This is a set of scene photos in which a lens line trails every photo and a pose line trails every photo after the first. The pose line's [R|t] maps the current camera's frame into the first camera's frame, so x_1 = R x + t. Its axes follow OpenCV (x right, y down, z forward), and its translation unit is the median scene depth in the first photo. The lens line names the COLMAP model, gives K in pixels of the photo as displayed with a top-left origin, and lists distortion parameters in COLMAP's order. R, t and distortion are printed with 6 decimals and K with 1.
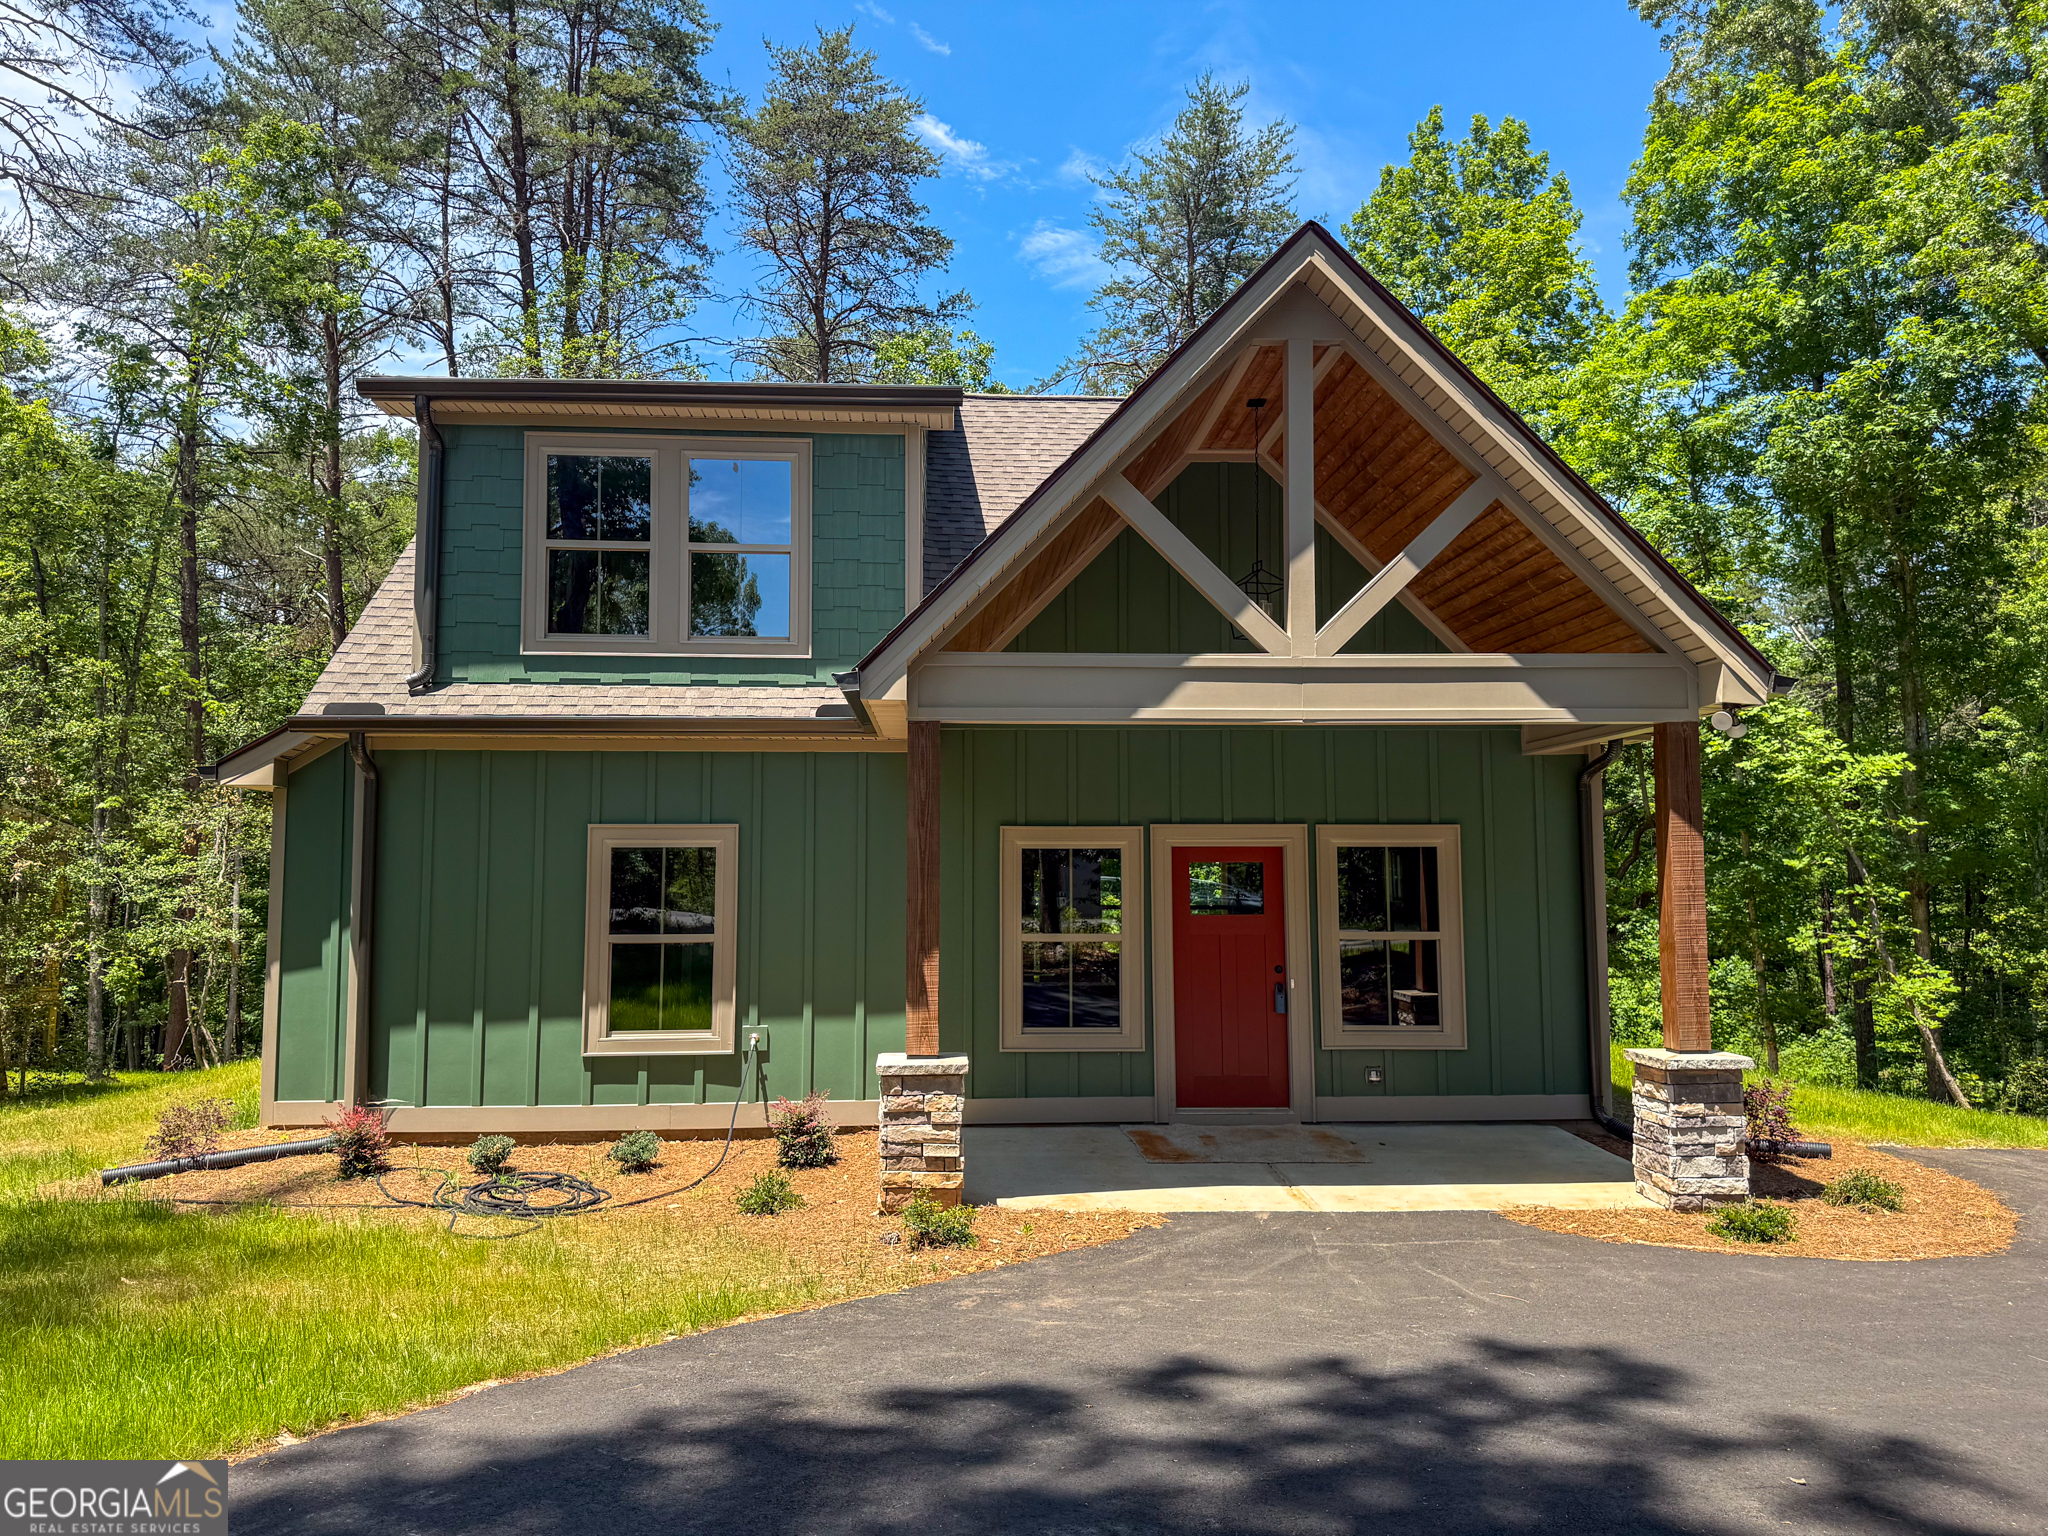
lens RADIAL K [[1441.7, 0, 1038.7], [0, 1441.7, 770.9], [0, 0, 1]] dist [0.113122, -0.177639]
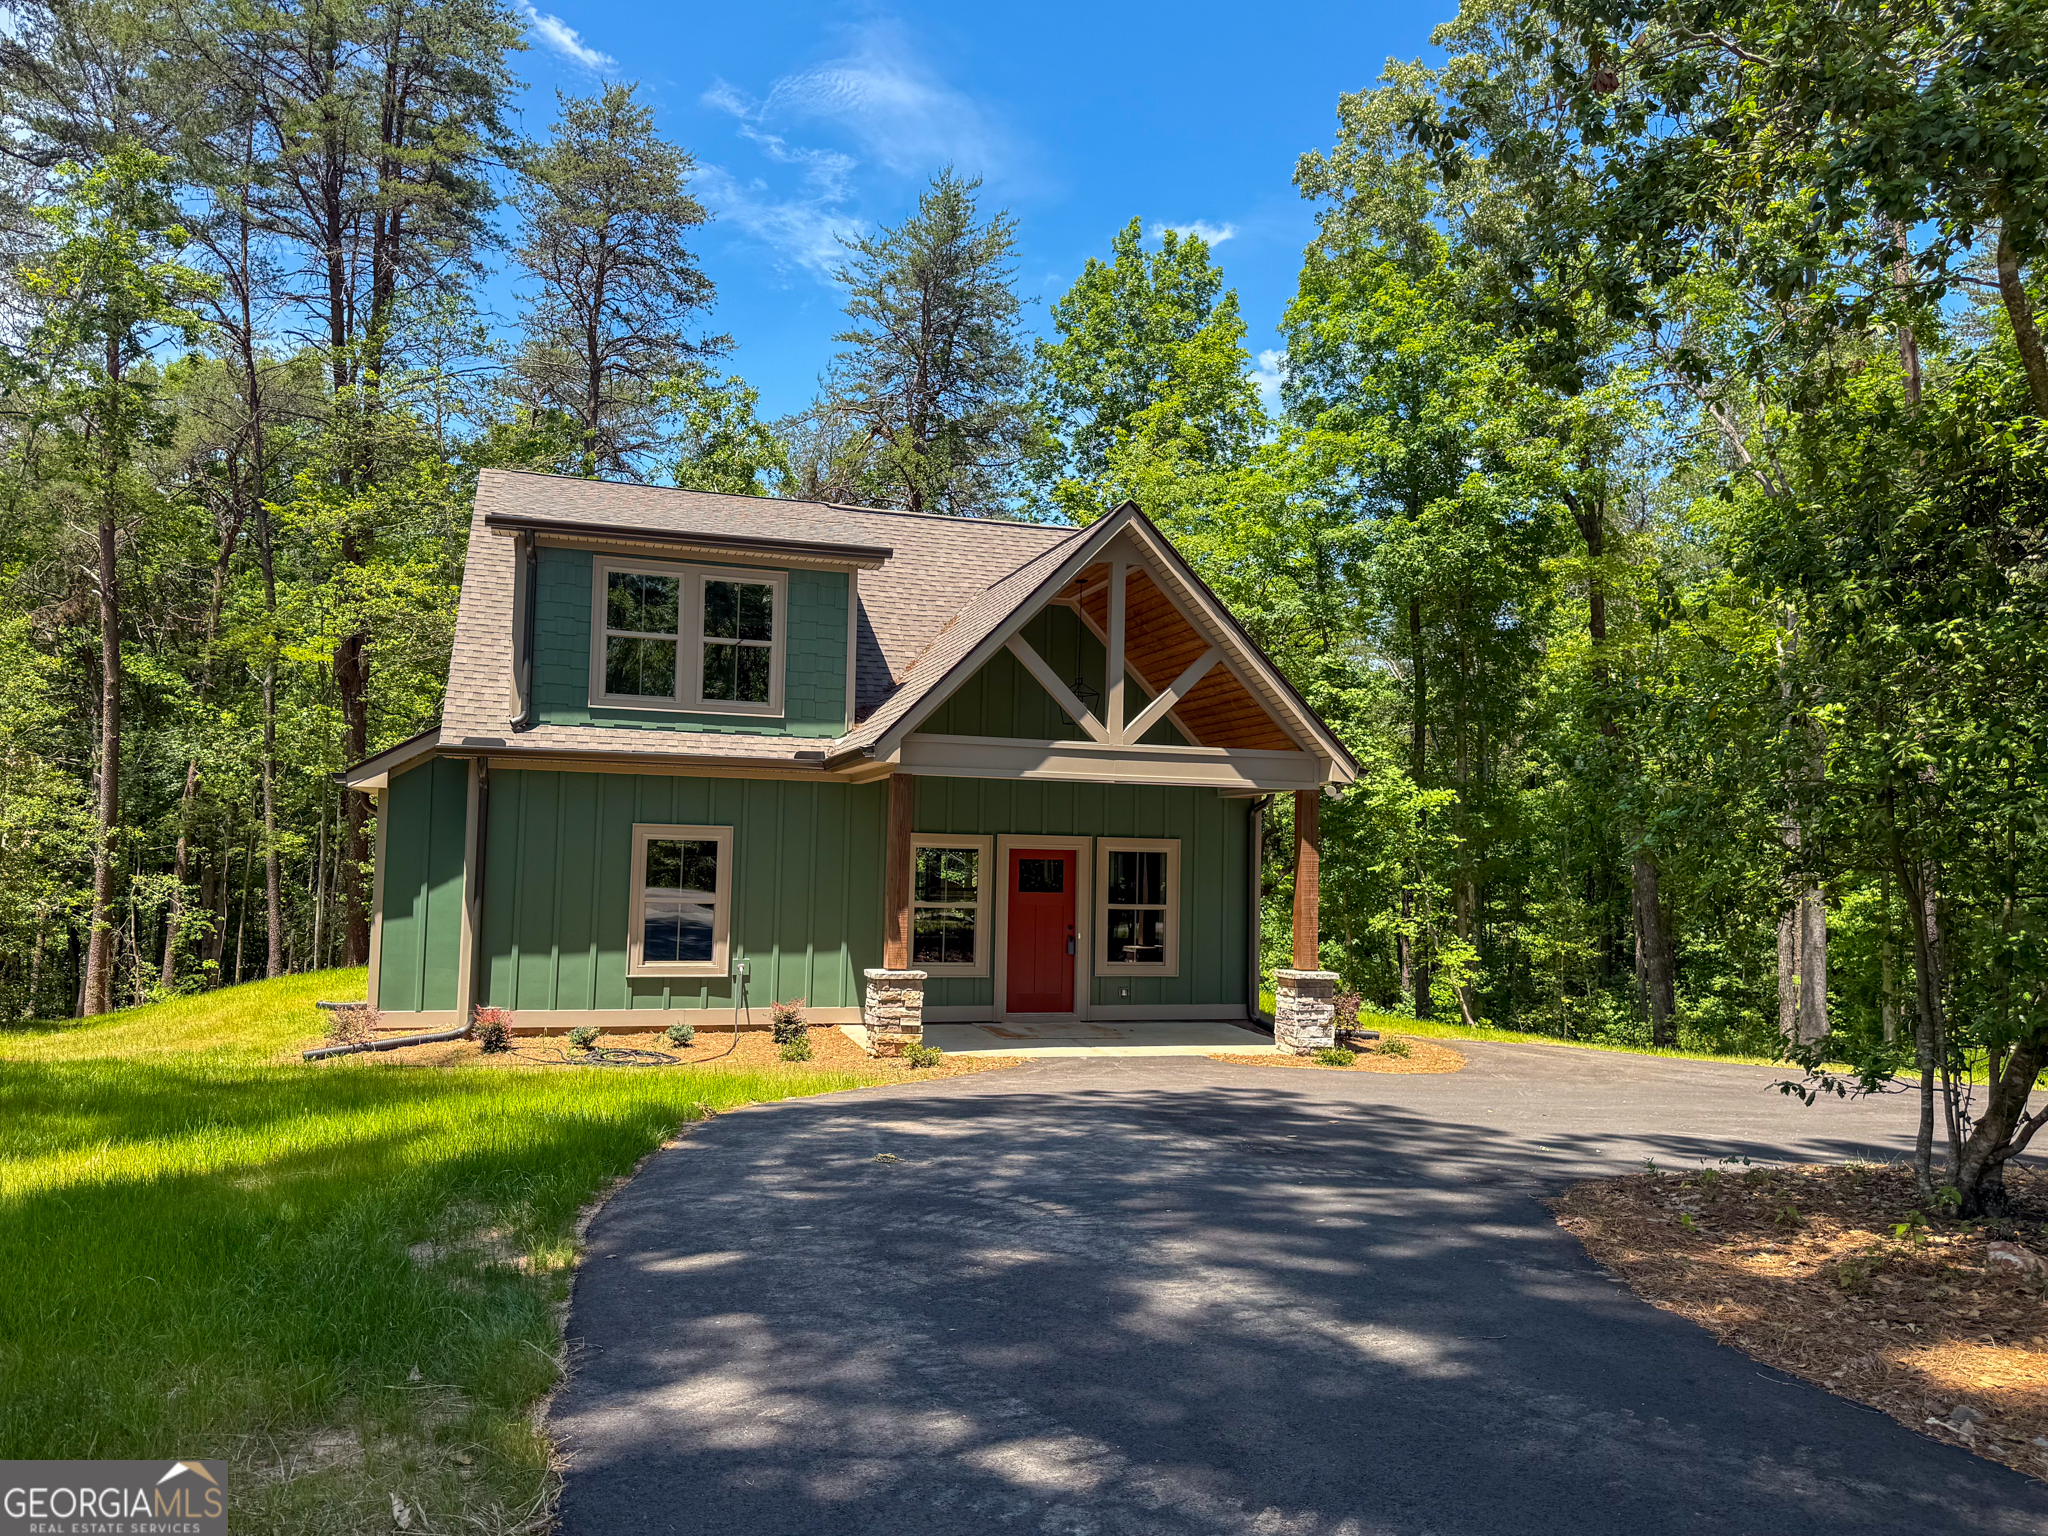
lens RADIAL K [[1477.3, 0, 1025.9], [0, 1477.3, 789.9], [0, 0, 1]] dist [0.153254, -0.192878]
pose [[0.971479, 0.037250, 0.234181, -0.273387], [-0.043052, 0.998878, 0.019714, -0.044438], [-0.233184, -0.029234, 0.971993, -0.576194]]
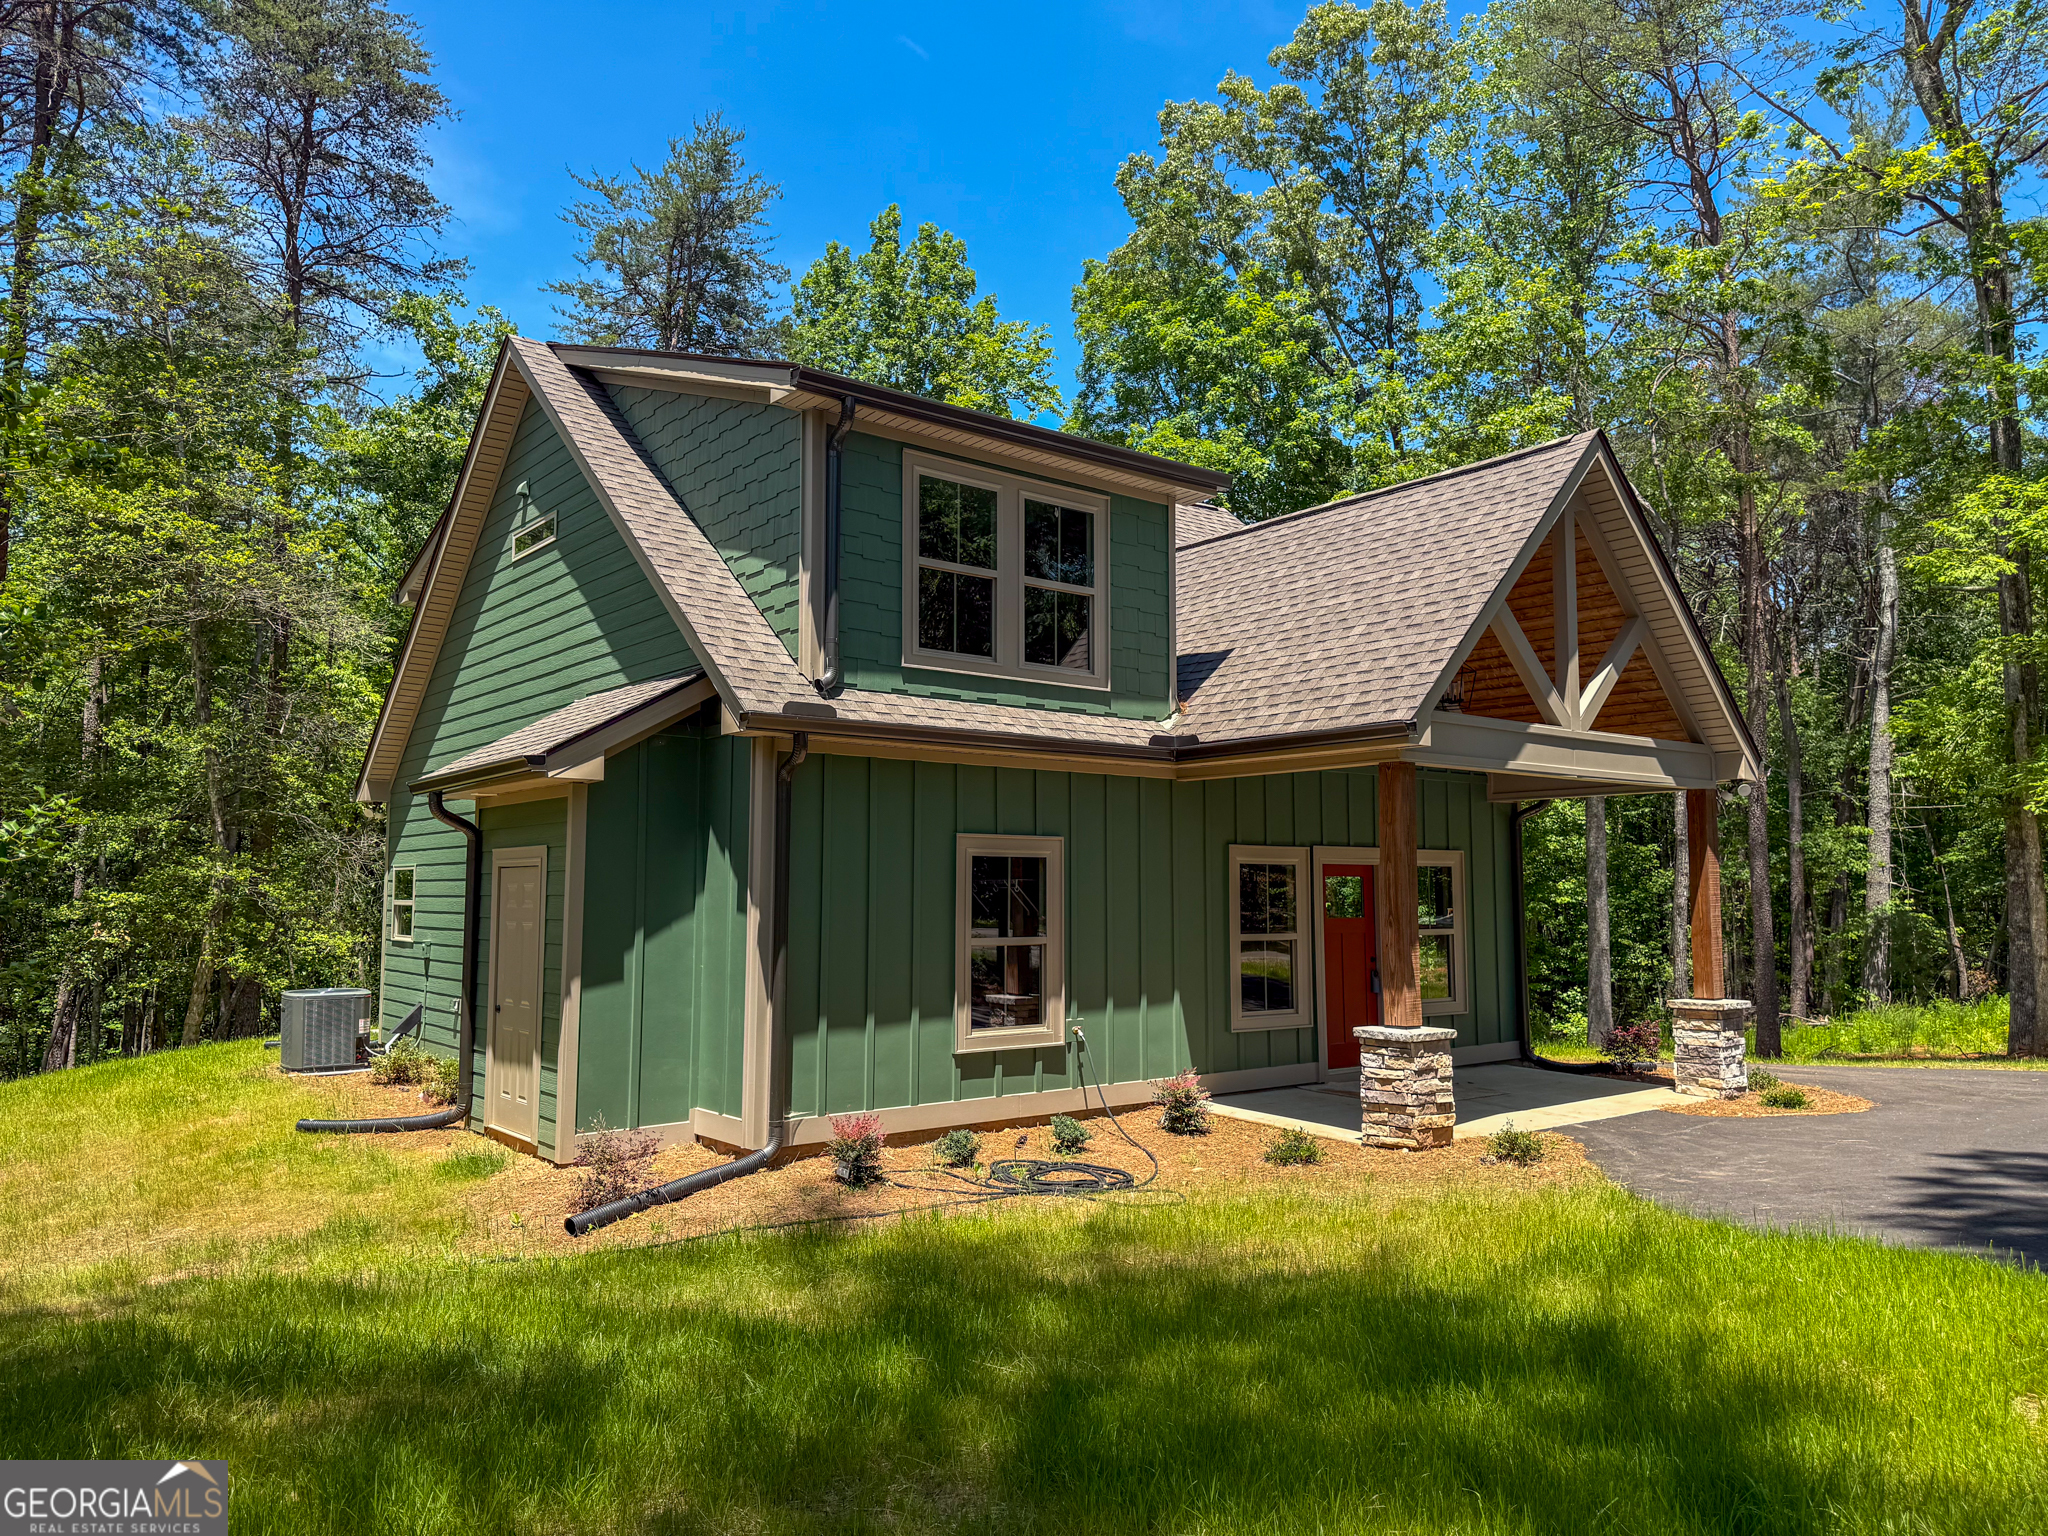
lens RADIAL K [[1412.1, 0, 1029.4], [0, 1412.1, 785.7], [0, 0, 1]] dist [0.100421, -0.164256]
pose [[0.819533, 0.045706, 0.571206, -0.838037], [-0.043380, 0.998902, -0.017689, 0.017758], [-0.571388, -0.010283, 0.820616, 0.130917]]
